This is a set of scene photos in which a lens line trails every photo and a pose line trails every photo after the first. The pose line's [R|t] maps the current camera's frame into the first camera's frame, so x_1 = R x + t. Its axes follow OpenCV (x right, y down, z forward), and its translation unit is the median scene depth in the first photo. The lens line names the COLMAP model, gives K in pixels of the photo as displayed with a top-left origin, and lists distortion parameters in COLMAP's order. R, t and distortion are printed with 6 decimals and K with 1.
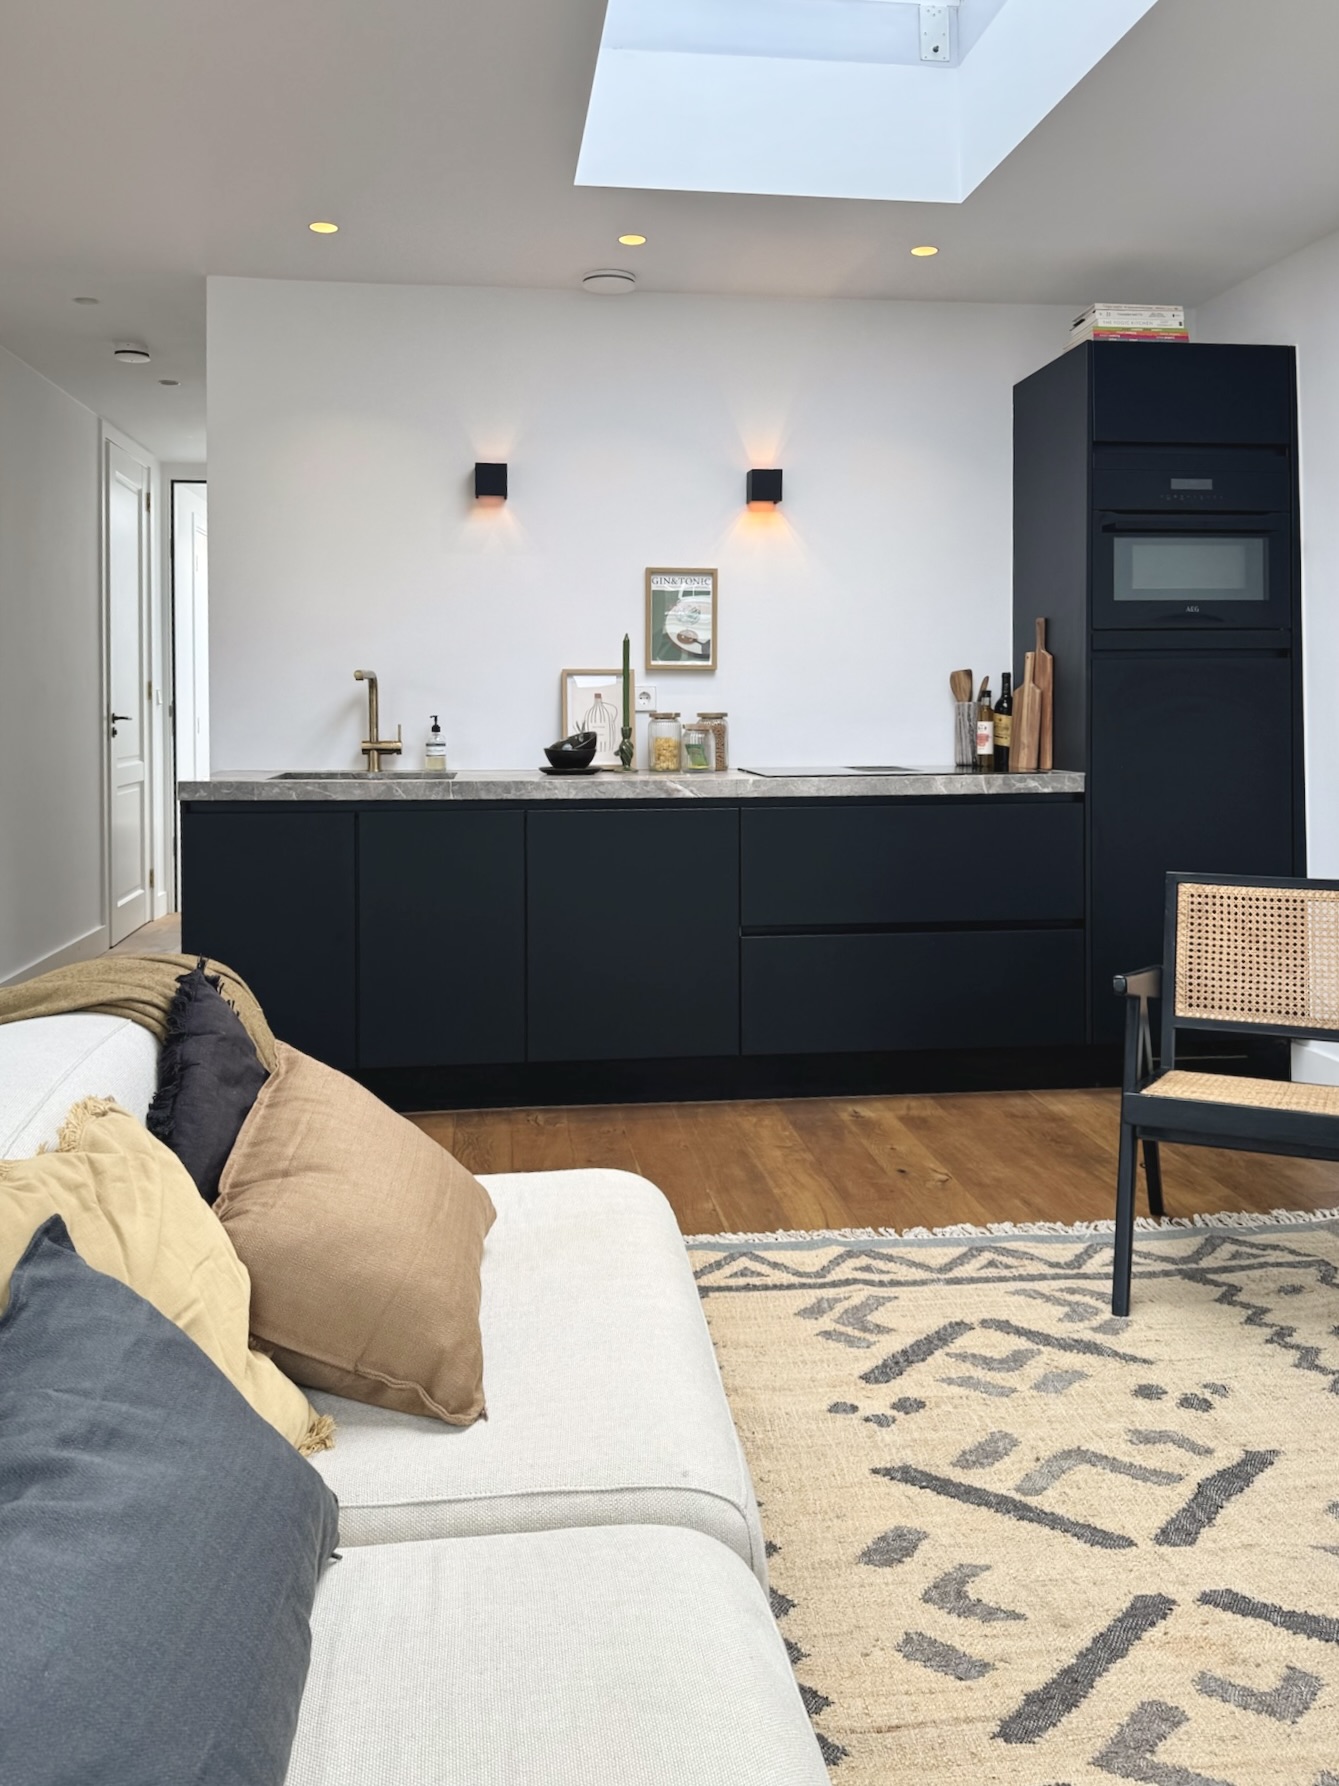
lens RADIAL K [[1283.6, 0, 670.0], [0, 1283.6, 839.4], [0, 0, 1]] dist [0.098539, -0.169712]
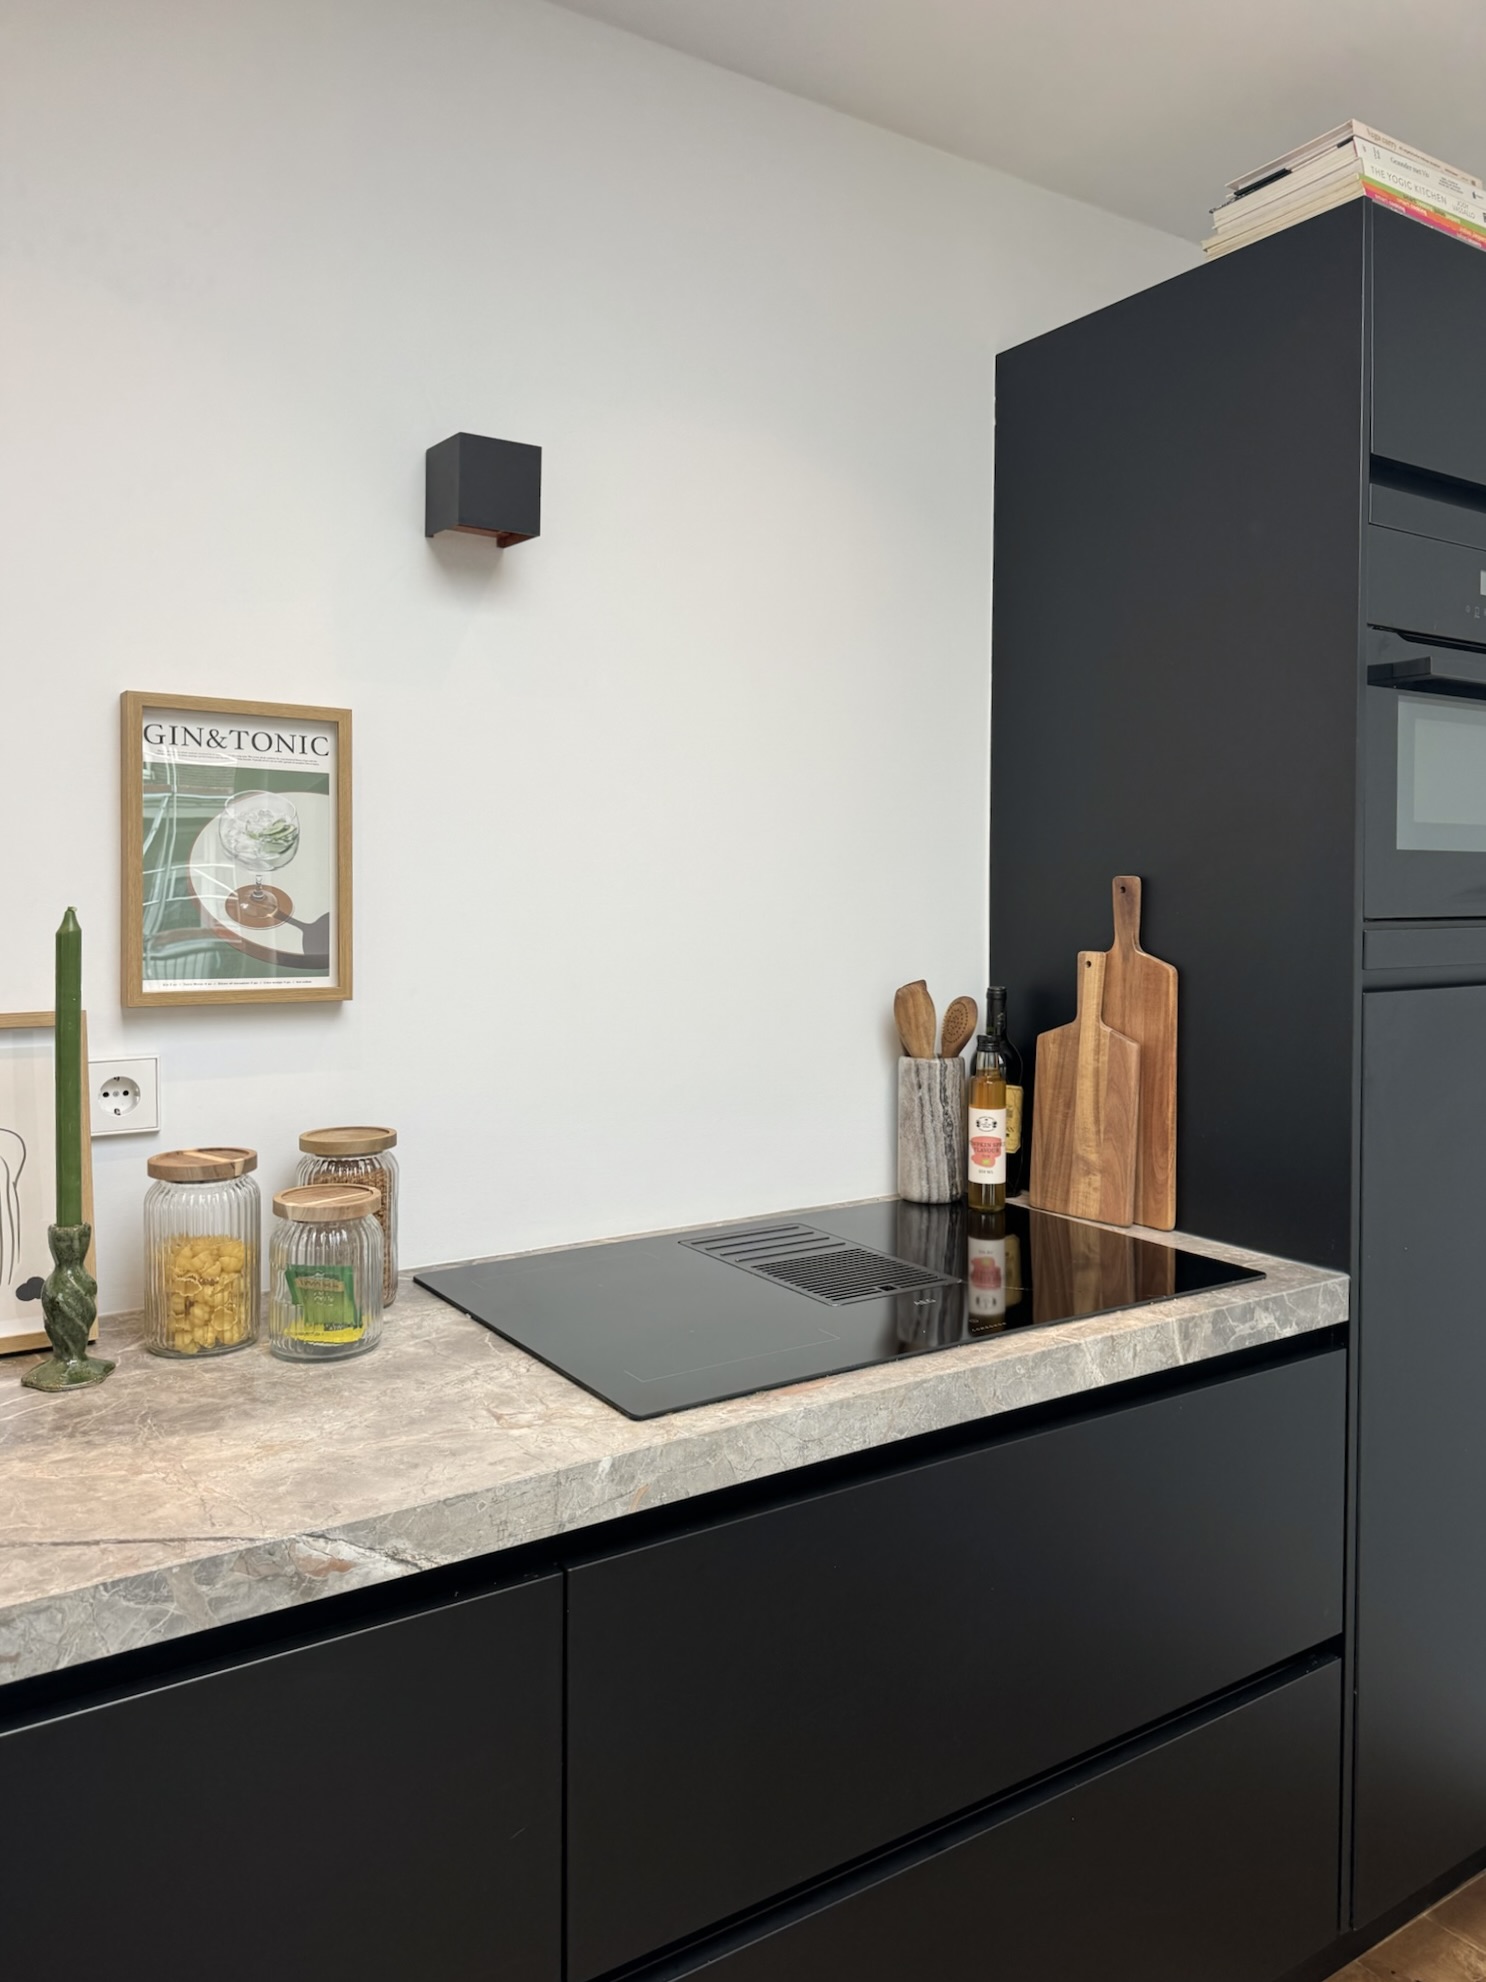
lens RADIAL K [[1424.5, 0, 743.6], [0, 1424.5, 931.5], [0, 0, 1]] dist [0.098539, -0.169712]
pose [[0.888479, -0.003323, 0.458906, -0.046579], [0.039175, 0.996873, -0.068629, -0.122032], [-0.457243, 0.078953, 0.885830, 0.622159]]
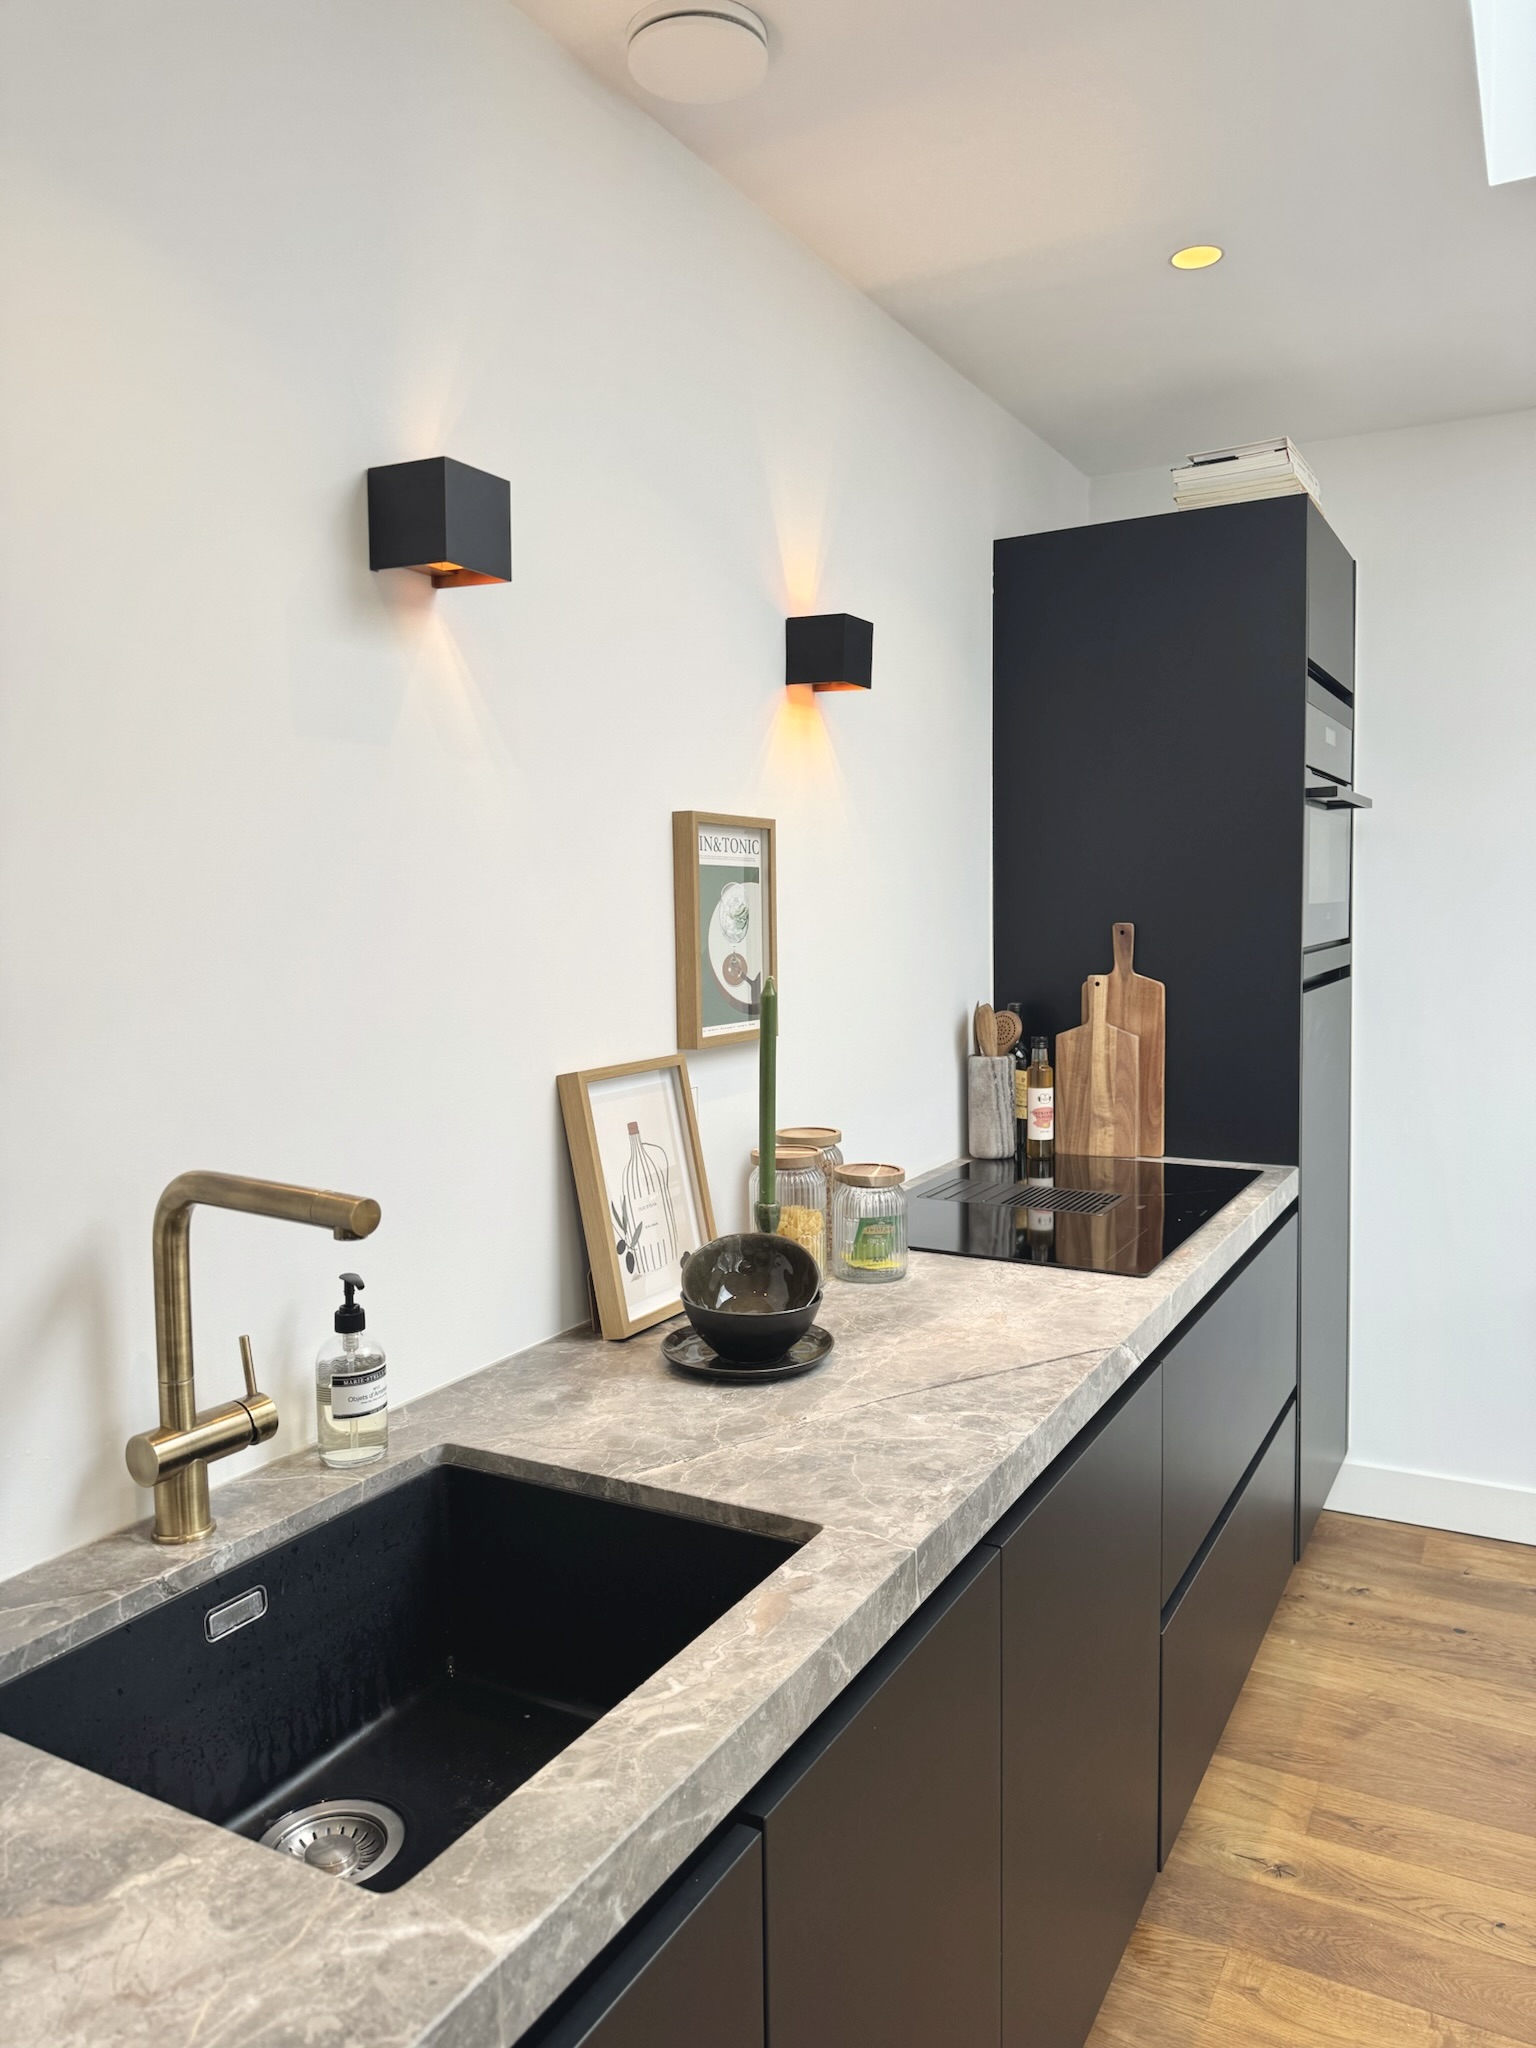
lens RADIAL K [[1423.2, 0, 768.0], [0, 1423.2, 1024.0], [0, 0, 1]] dist [0.172239, -0.356151]
pose [[0.586154, -0.072140, 0.806981, -0.384918], [0.098856, 0.994954, 0.017140, -0.147931], [-0.804146, 0.069728, 0.590328, 0.711140]]
